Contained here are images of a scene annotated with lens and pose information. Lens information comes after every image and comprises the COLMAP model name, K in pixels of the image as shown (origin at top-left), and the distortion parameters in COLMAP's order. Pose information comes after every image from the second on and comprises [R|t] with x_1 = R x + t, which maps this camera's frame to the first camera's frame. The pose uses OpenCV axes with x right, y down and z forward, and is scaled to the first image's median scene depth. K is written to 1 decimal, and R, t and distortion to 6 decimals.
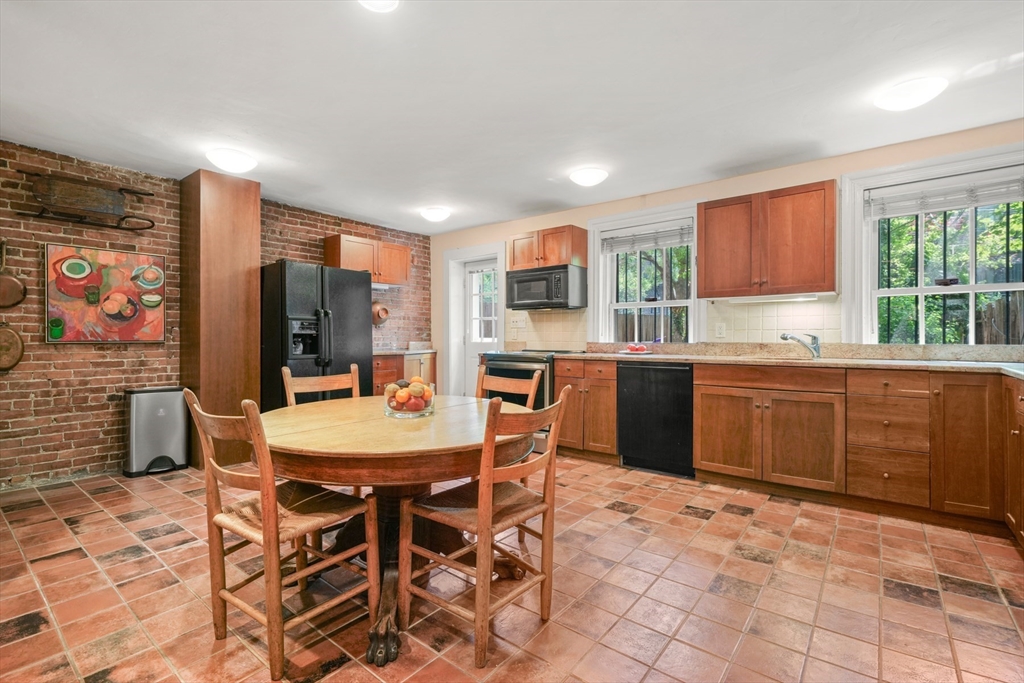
lens RADIAL K [[470.7, 0, 510.3], [0, 470.7, 345.5], [0, 0, 1]] dist [0.000093, -0.000083]
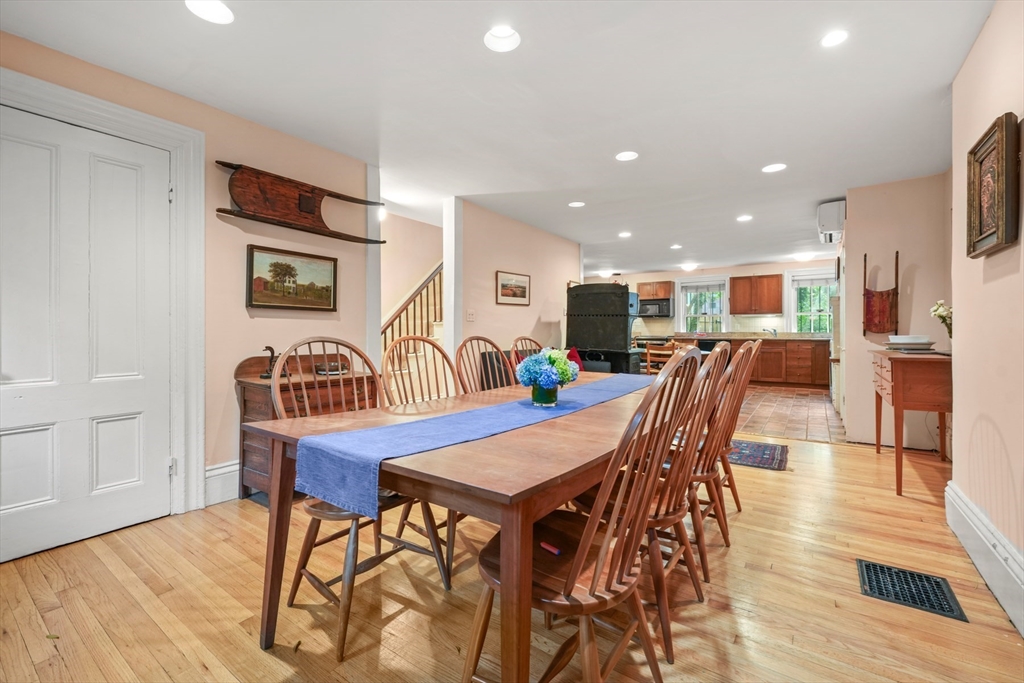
lens RADIAL K [[433.9, 0, 513.0], [0, 433.9, 333.2], [0, 0, 1]] dist [0.000917, 0.000038]
pose [[0.998725, -0.001884, 0.050449, -0.996421], [0.002316, 0.999961, -0.008519, 0.019050], [-0.050431, 0.008625, 0.998690, -1.434073]]
